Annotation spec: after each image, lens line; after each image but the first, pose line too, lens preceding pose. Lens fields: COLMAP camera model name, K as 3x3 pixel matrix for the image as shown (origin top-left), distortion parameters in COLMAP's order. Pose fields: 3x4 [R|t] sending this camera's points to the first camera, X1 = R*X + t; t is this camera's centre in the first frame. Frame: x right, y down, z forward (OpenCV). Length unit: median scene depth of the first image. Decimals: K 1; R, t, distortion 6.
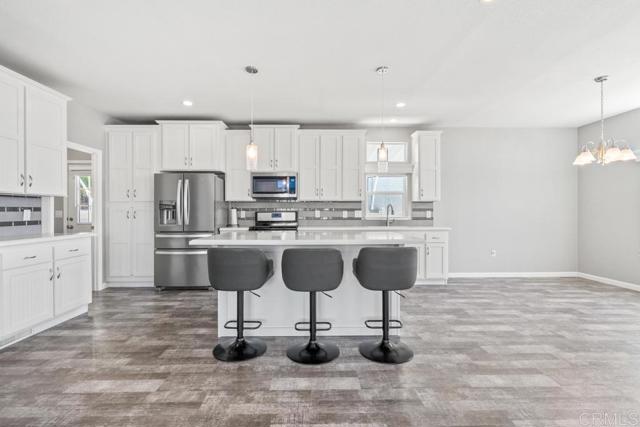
lens RADIAL K [[292.5, 0, 323.8], [0, 292.5, 214.0], [0, 0, 1]] dist [-0.000552, 0.001629]
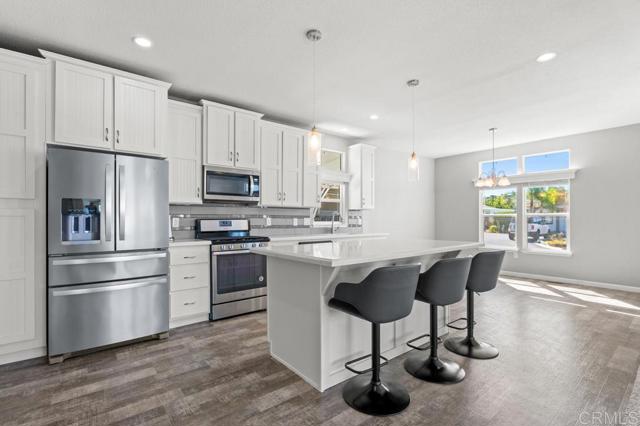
lens RADIAL K [[292.5, 0, 318.3], [0, 292.5, 221.2], [0, 0, 1]] dist [-0.000552, 0.001629]
pose [[0.799657, -0.001686, 0.600455, -0.453013], [0.000935, 0.999998, 0.001562, -0.002667], [-0.600457, -0.000687, 0.799657, 0.239729]]
